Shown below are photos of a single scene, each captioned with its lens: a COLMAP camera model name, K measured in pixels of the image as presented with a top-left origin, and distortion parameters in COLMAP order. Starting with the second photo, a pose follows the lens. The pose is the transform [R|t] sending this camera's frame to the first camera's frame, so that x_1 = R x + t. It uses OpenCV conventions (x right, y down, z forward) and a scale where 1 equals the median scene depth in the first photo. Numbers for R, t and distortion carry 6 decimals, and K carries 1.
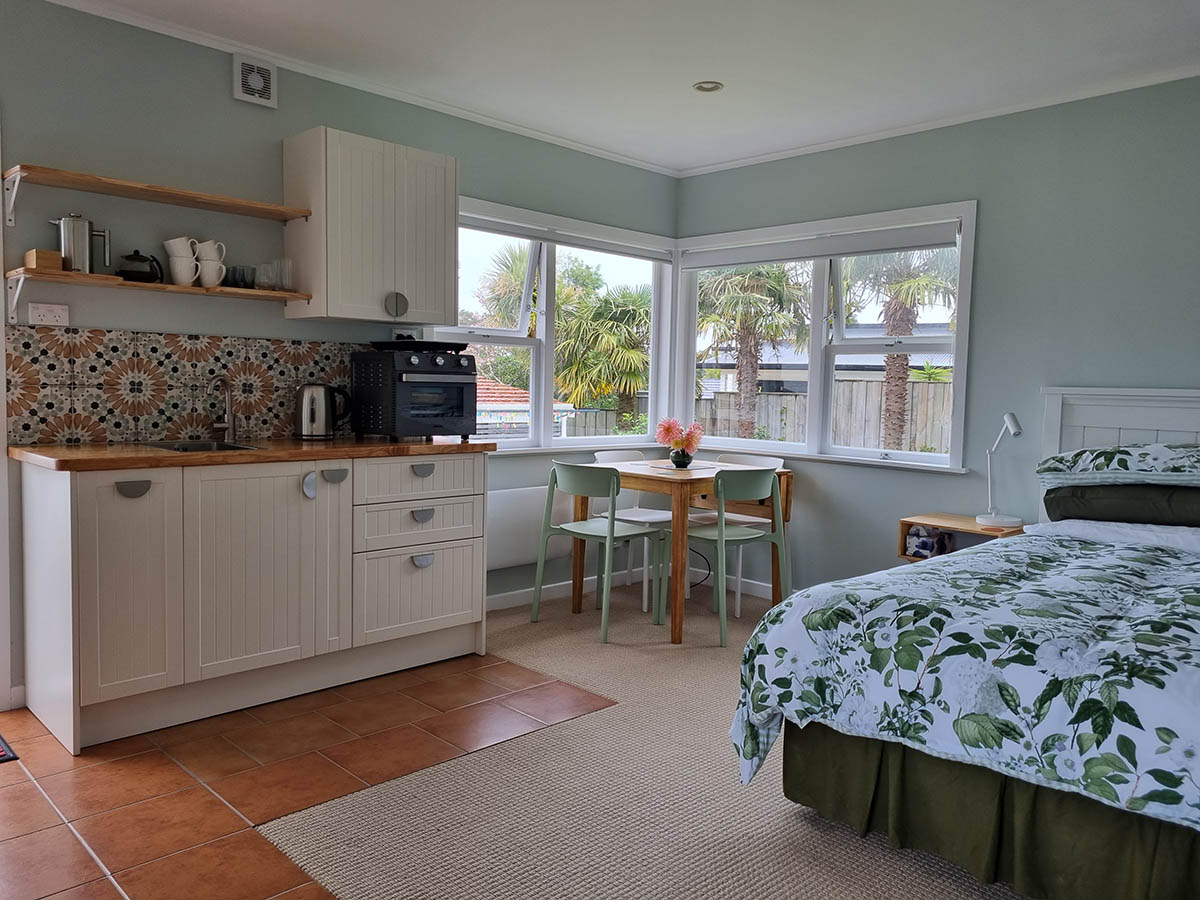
lens RADIAL K [[899.2, 0, 604.1], [0, 899.2, 448.4], [0, 0, 1]] dist [0.062606, -0.054760]
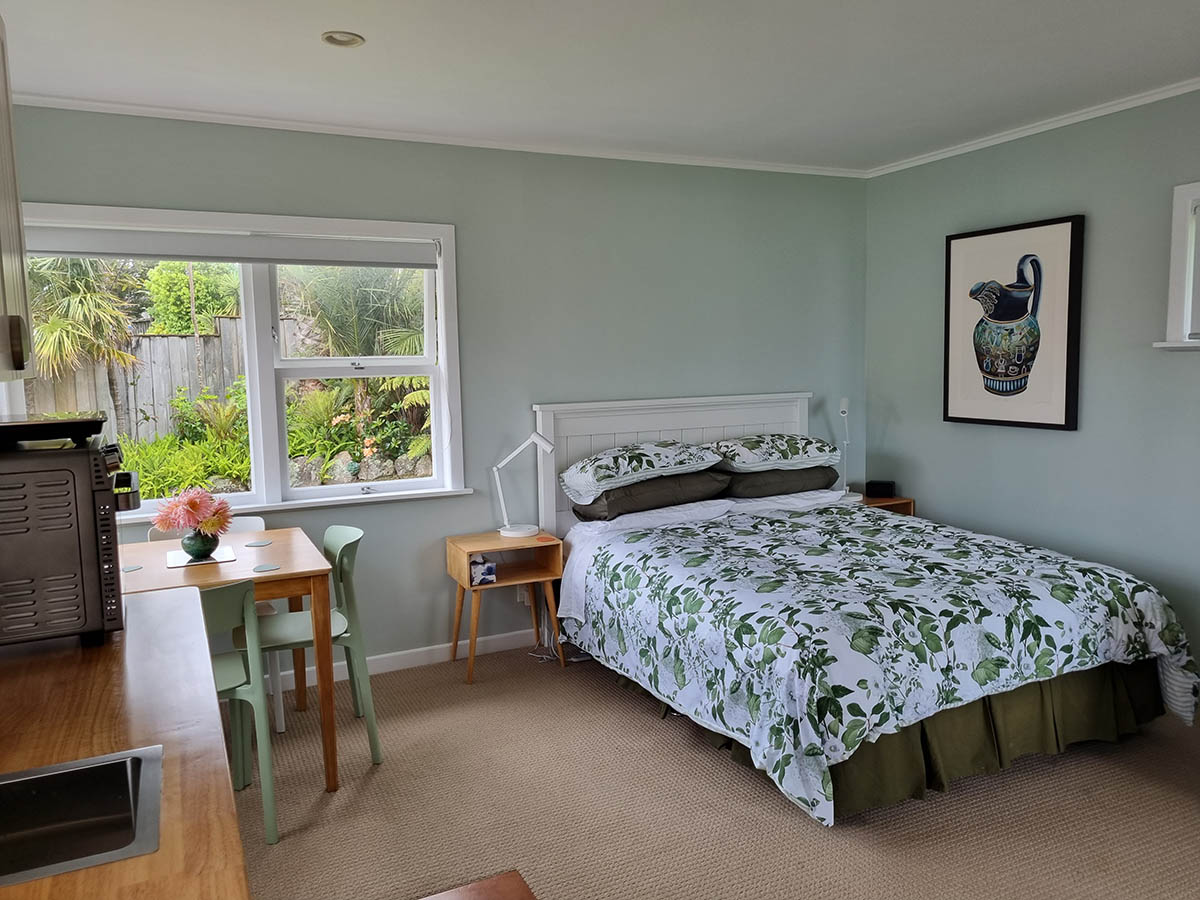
lens RADIAL K [[899.2, 0, 604.1], [0, 899.2, 448.4], [0, 0, 1]] dist [0.062606, -0.054760]
pose [[0.316311, -0.129664, 0.939752, -0.930366], [0.099719, 0.989672, 0.102987, -0.207280], [-0.943400, 0.061136, 0.325974, 0.962628]]
